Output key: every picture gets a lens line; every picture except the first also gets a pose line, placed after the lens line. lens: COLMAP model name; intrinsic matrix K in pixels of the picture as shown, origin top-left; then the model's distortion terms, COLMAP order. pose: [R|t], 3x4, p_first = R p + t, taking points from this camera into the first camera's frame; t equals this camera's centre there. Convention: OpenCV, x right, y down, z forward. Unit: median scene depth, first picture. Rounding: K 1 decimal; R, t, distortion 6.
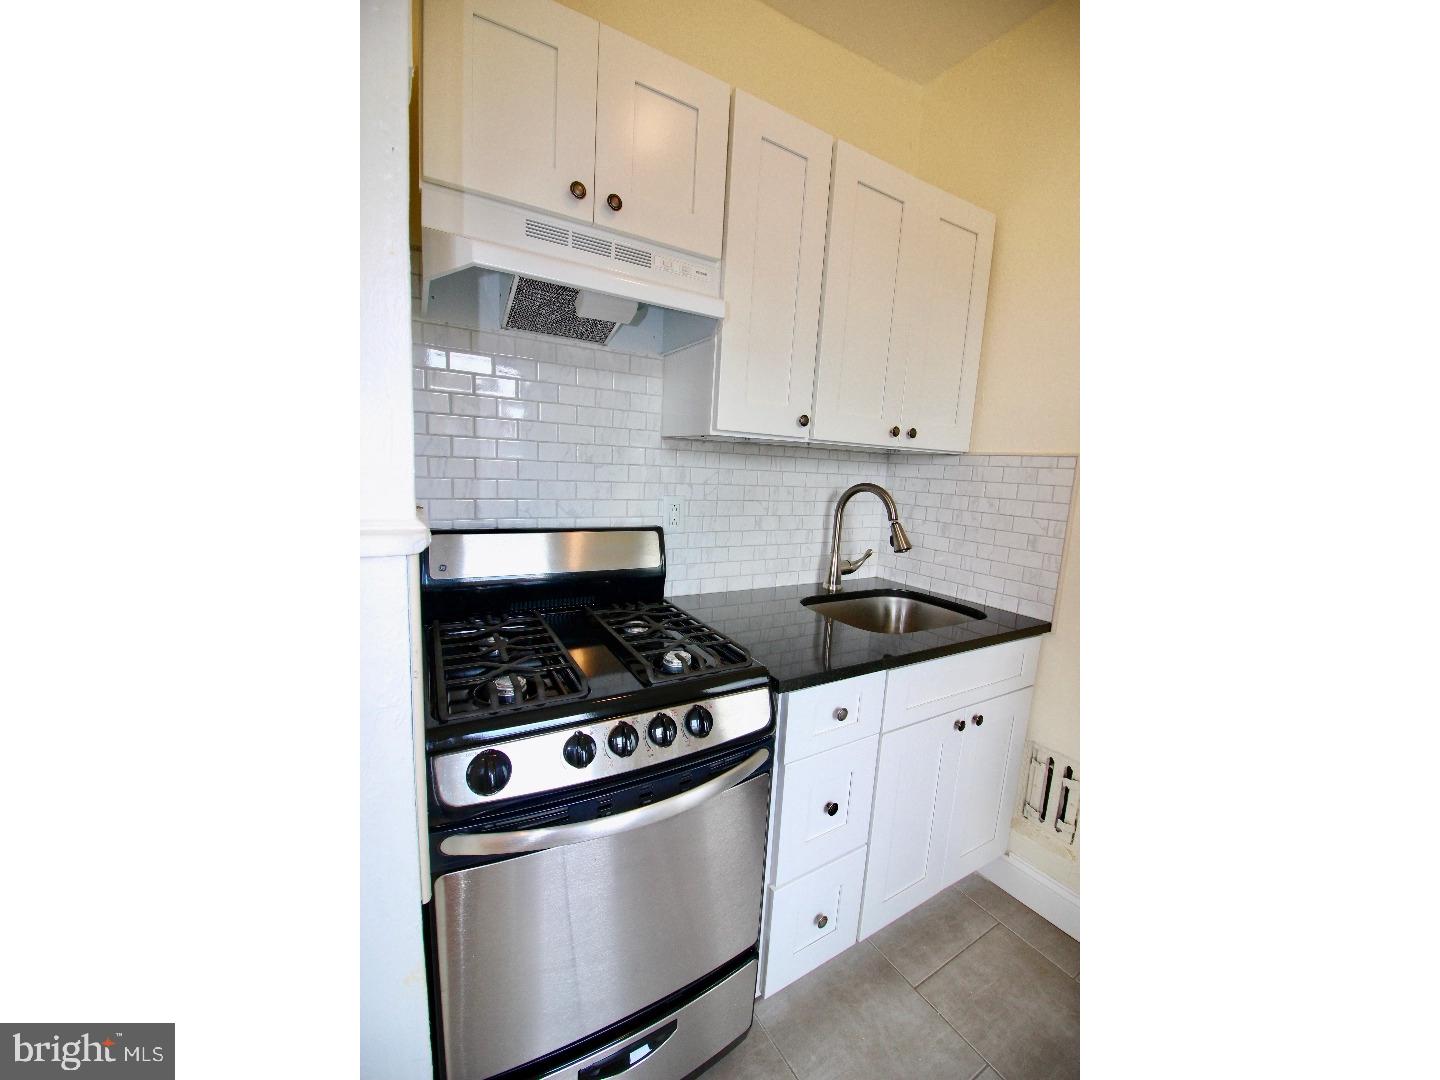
lens RADIAL K [[504.8, 0, 715.3], [0, 504.8, 541.2], [0, 0, 1]] dist [-0.015181, -0.000128]
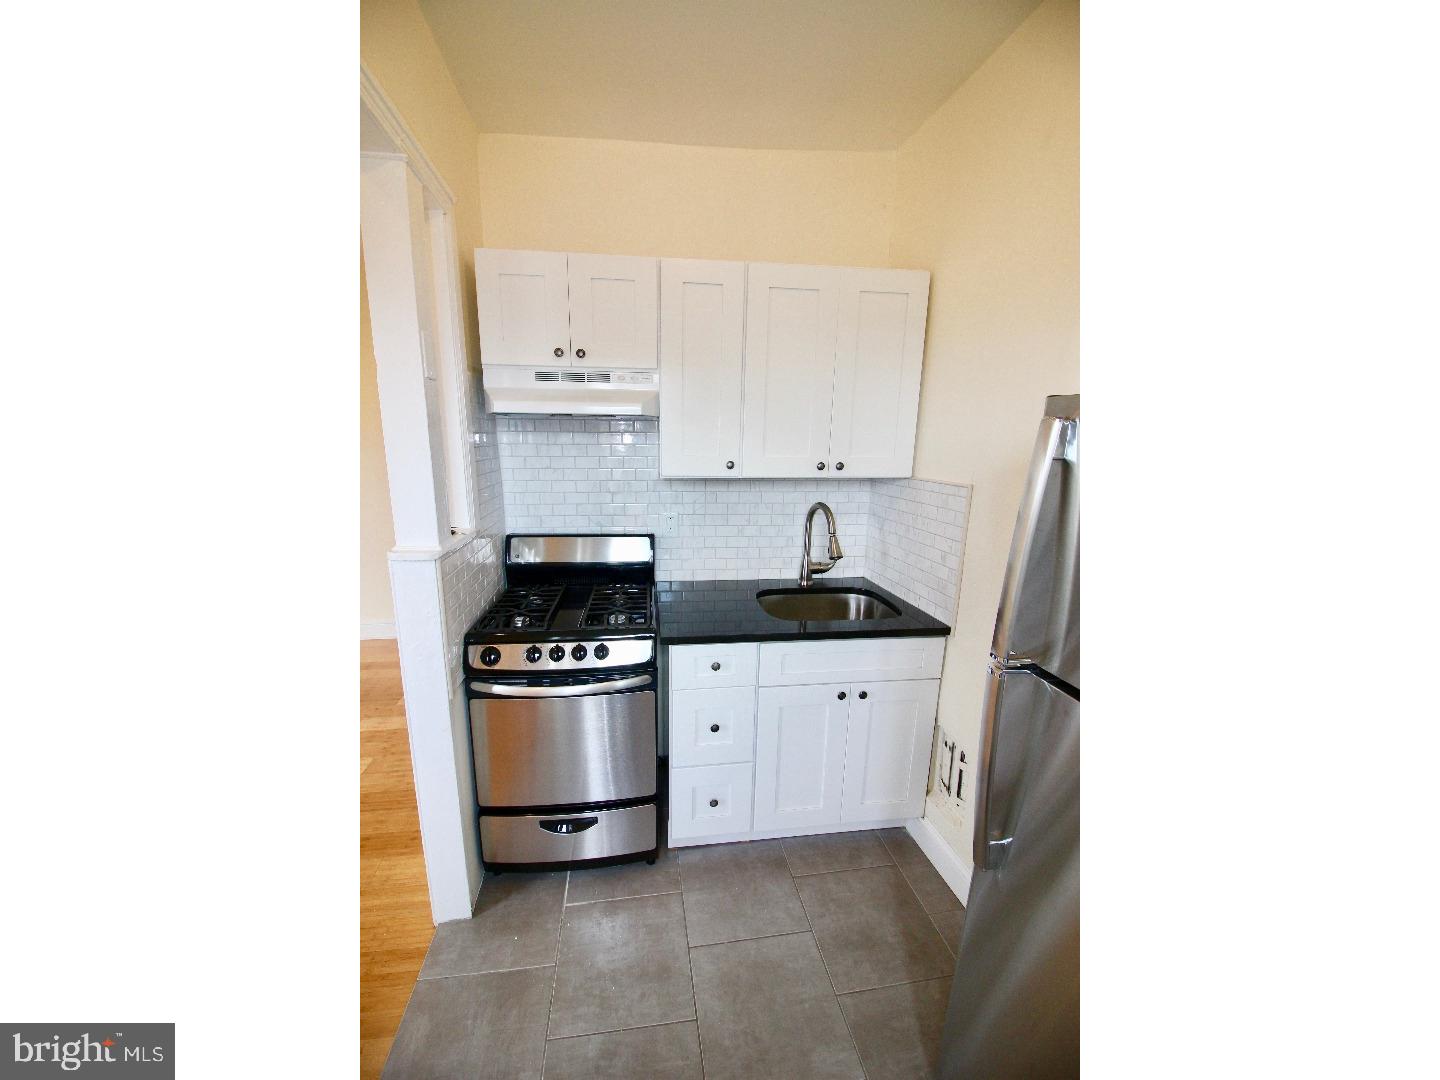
lens RADIAL K [[504.8, 0, 724.5], [0, 504.8, 538.8], [0, 0, 1]] dist [-0.015181, -0.000128]
pose [[0.918781, 0.043691, -0.392342, 0.634354], [-0.028051, 0.998570, 0.045511, -0.082639], [0.393769, -0.030809, 0.918693, -0.279292]]
